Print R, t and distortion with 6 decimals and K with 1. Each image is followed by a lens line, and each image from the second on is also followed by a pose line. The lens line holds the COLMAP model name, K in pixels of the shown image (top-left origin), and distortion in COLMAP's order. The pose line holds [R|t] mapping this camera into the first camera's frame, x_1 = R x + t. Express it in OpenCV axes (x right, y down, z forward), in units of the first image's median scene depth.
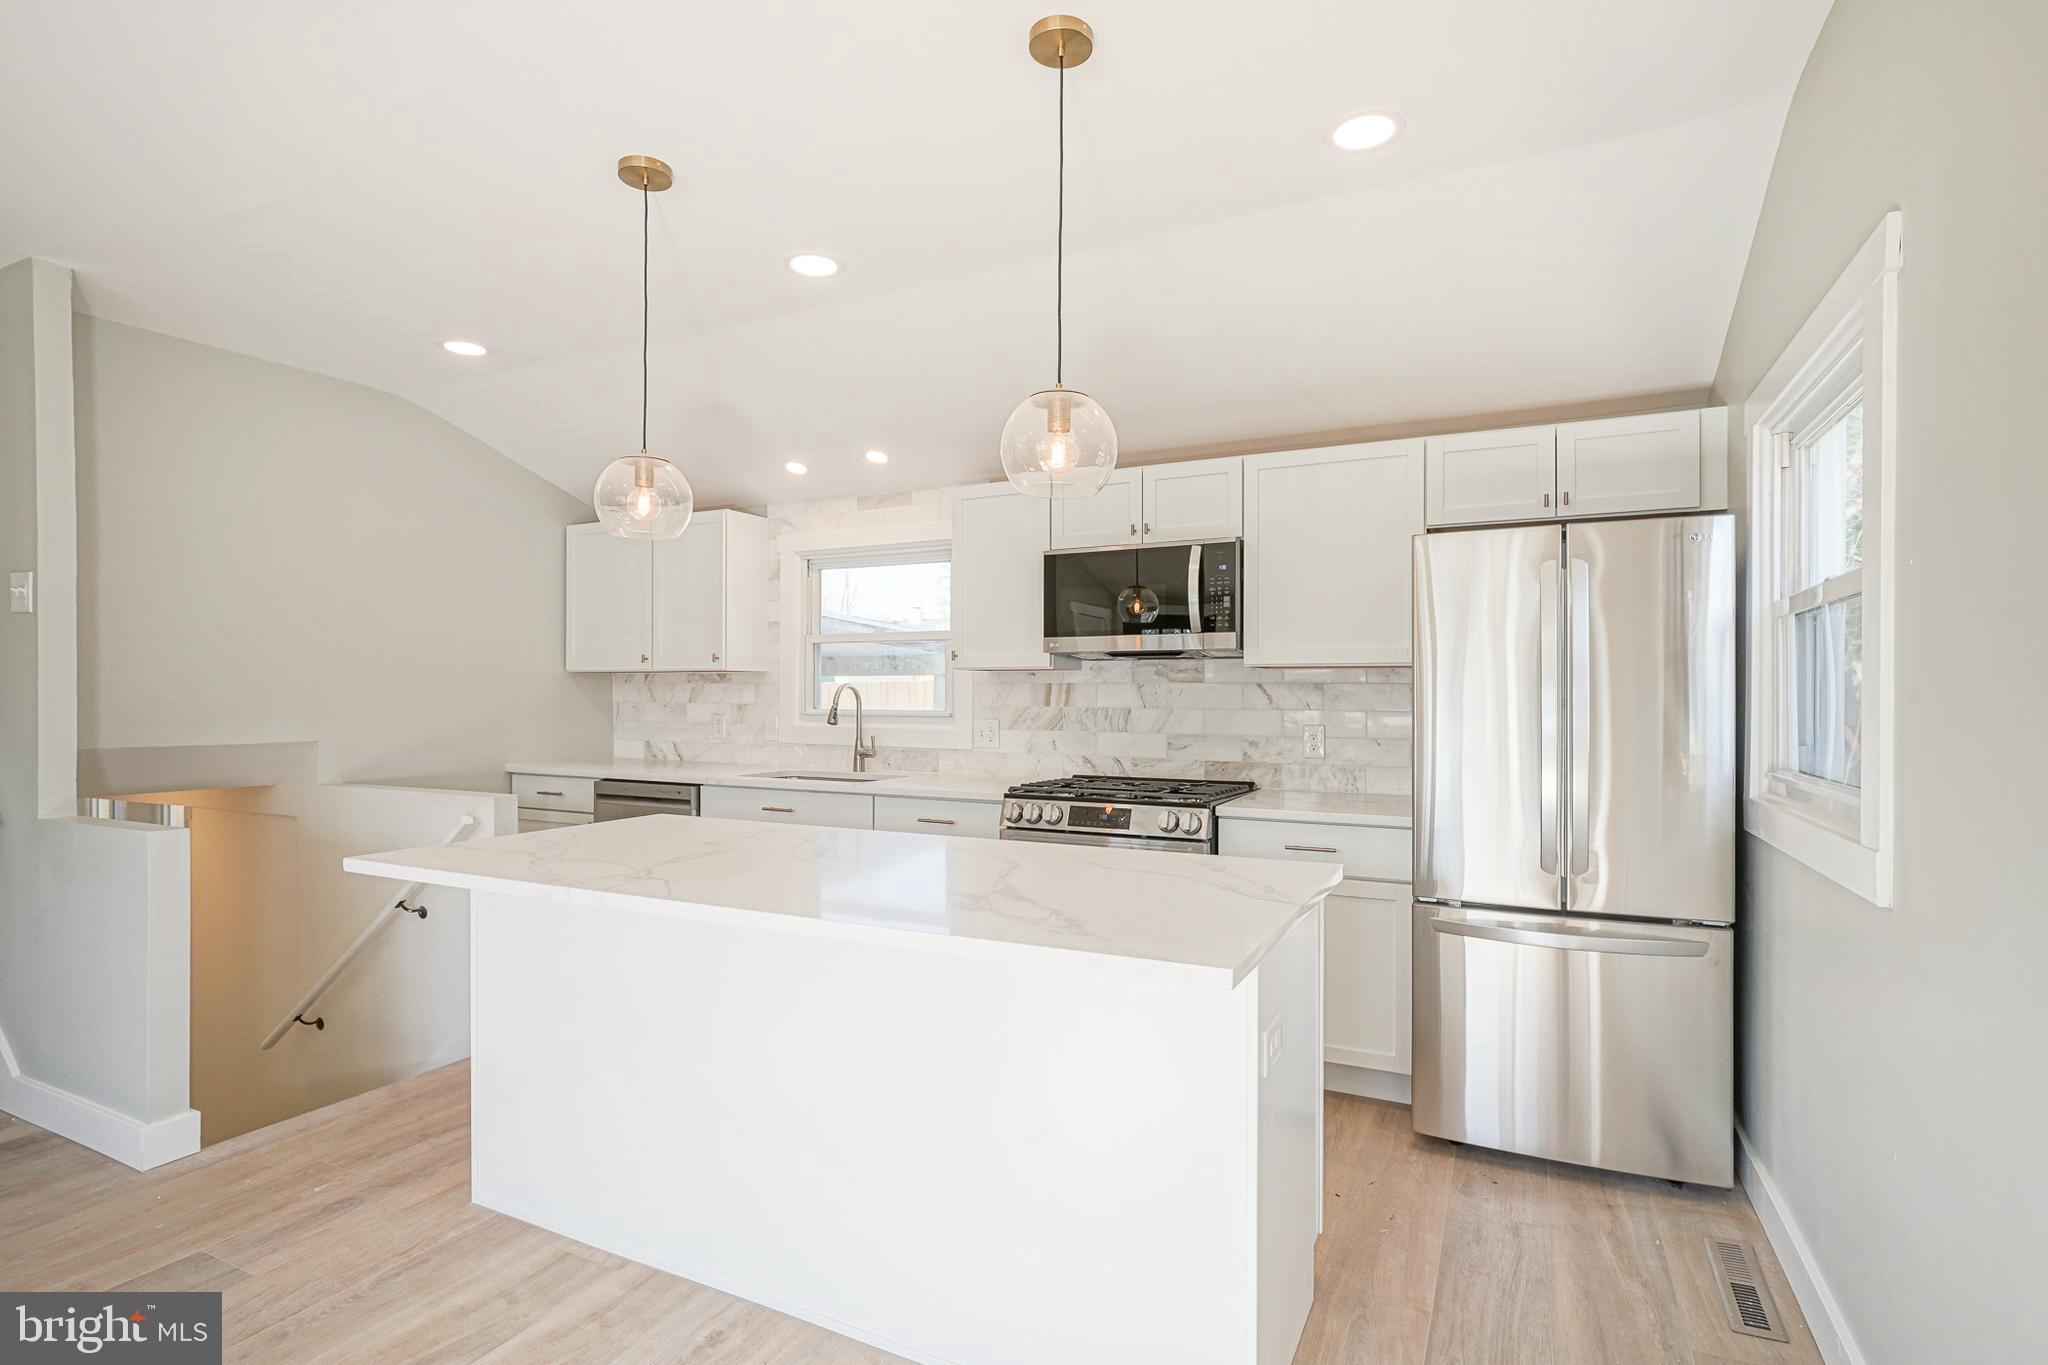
lens RADIAL K [[1006.6, 0, 1008.5], [0, 1006.6, 699.7], [0, 0, 1]] dist [-0.009980, 0.005428]
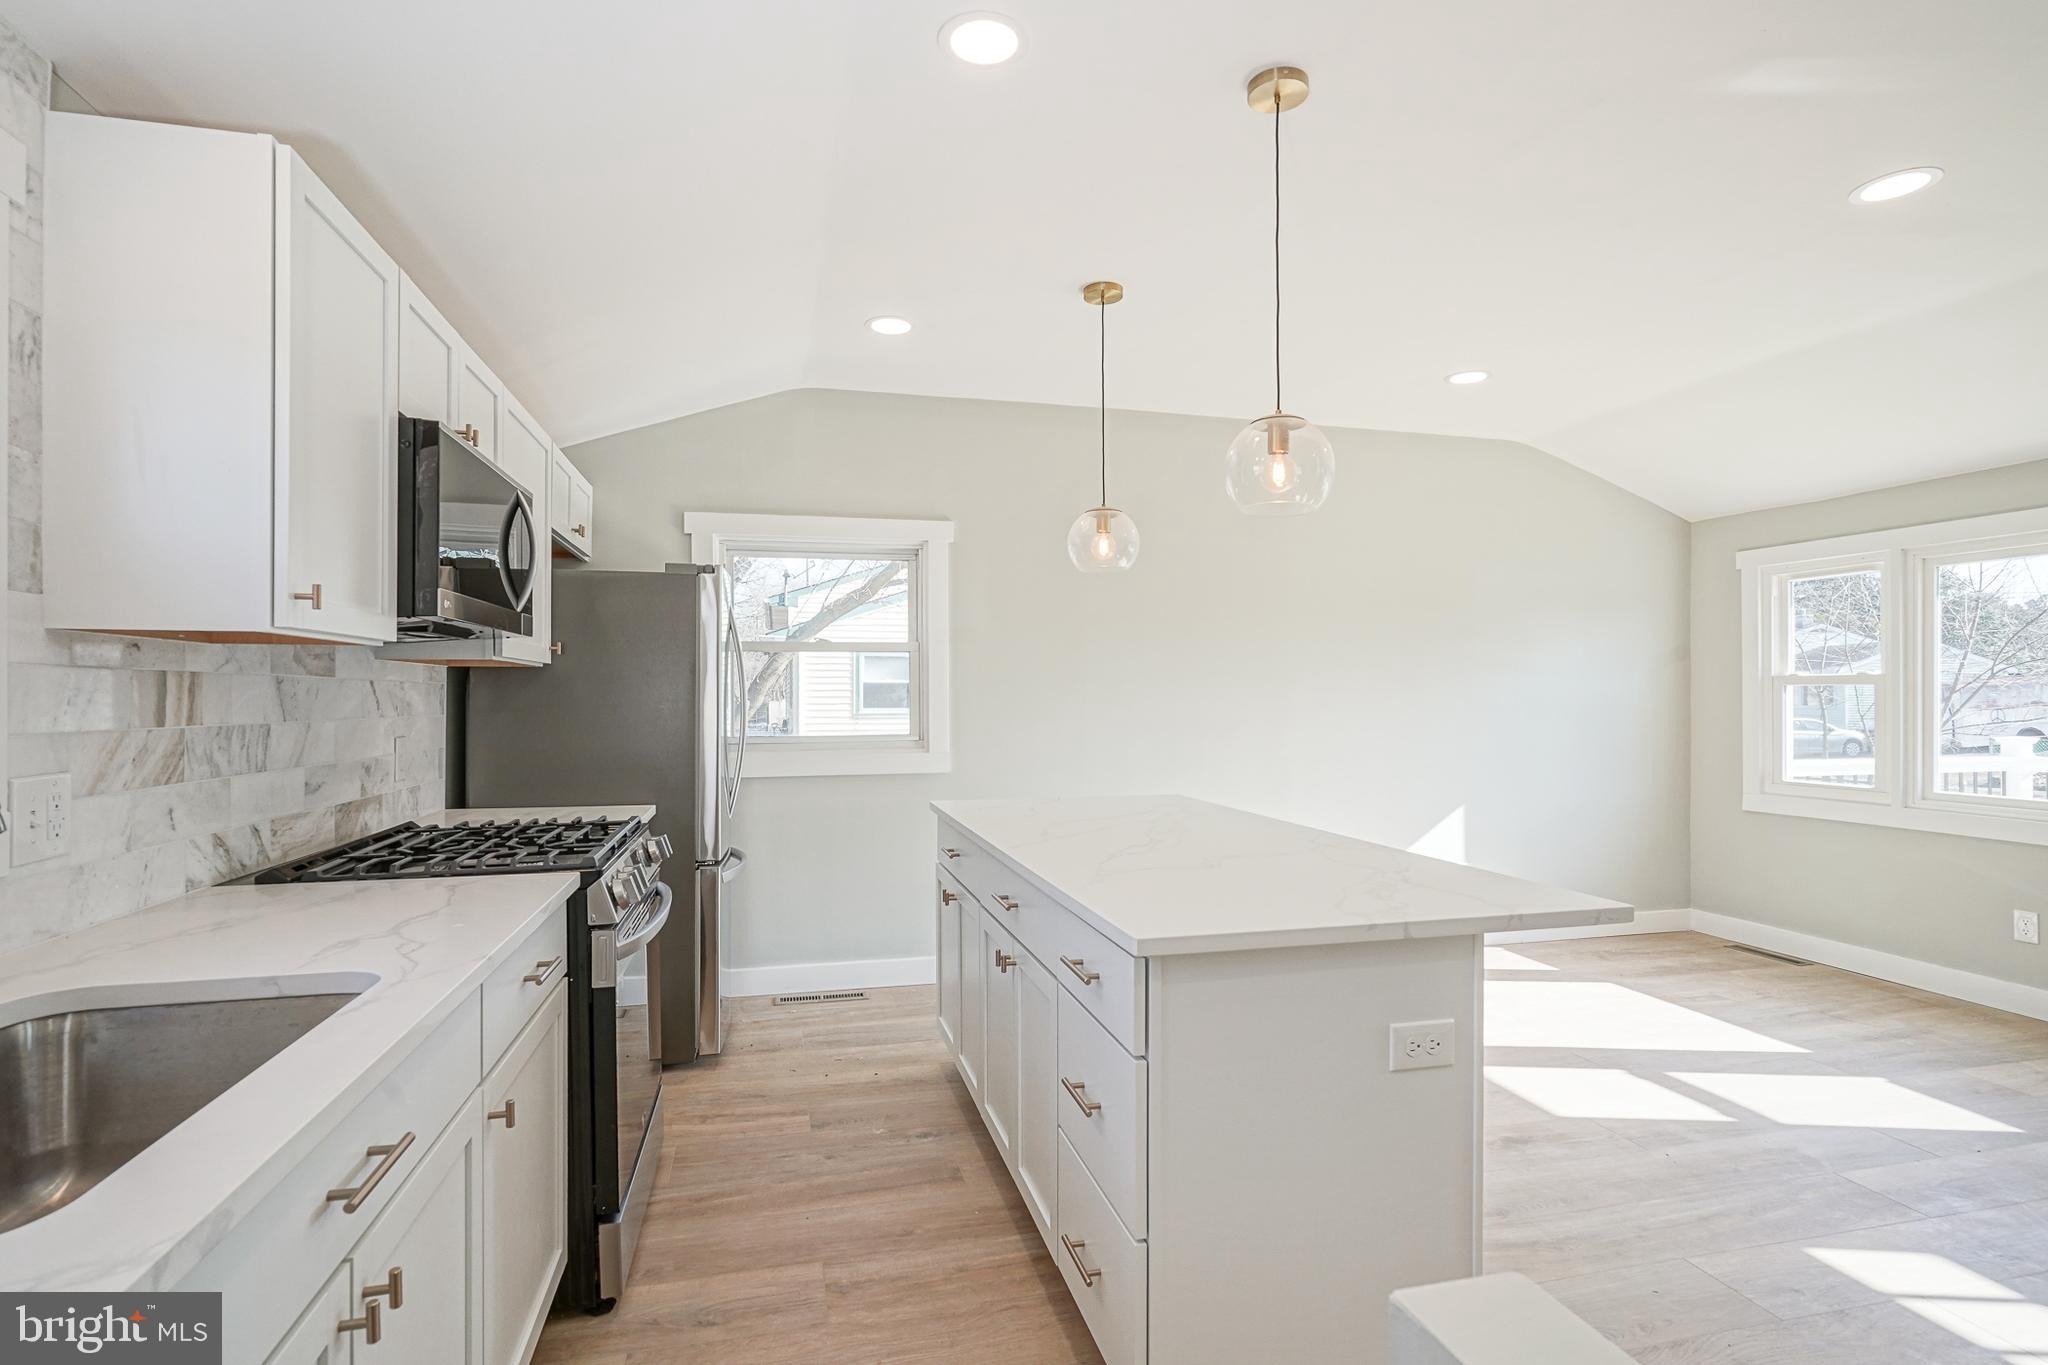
lens RADIAL K [[1006.6, 0, 1017.9], [0, 1006.6, 694.9], [0, 0, 1]] dist [-0.009980, 0.005428]
pose [[-0.661334, -0.000803, 0.750091, -0.507599], [0.004821, 0.999974, 0.005322, -0.007013], [-0.750076, 0.007136, -0.661313, 1.034625]]
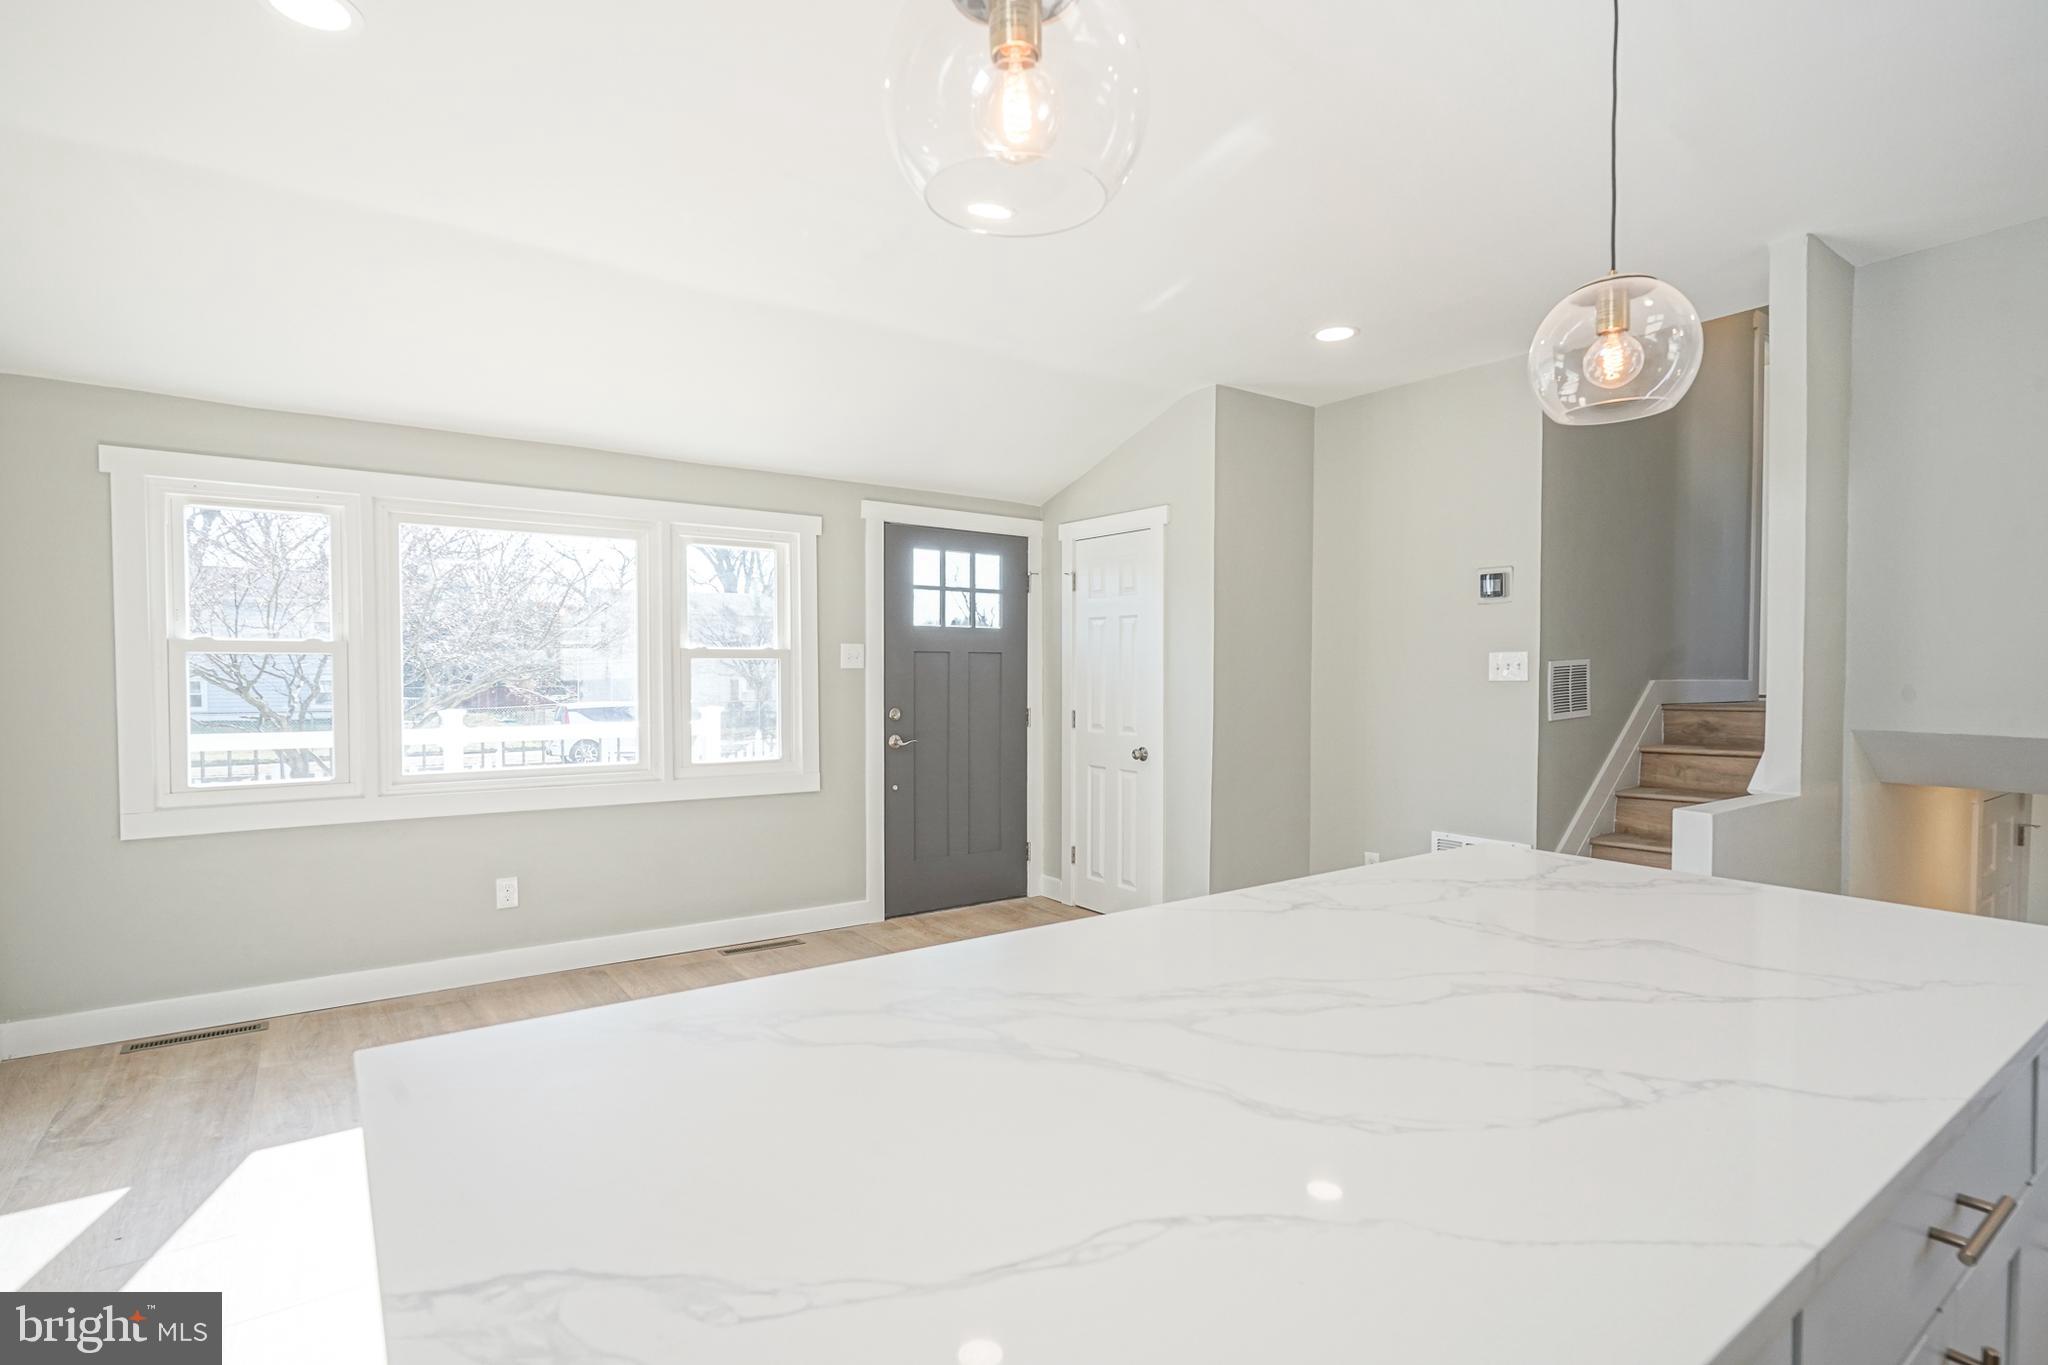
lens RADIAL K [[1006.6, 0, 991.0], [0, 1006.6, 688.9], [0, 0, 1]] dist [-0.009980, 0.005428]
pose [[-0.466279, 0.017705, -0.884461, 0.226179], [-0.007828, 0.999678, 0.024139, -0.004277], [0.884603, 0.018179, -0.465990, 0.554082]]
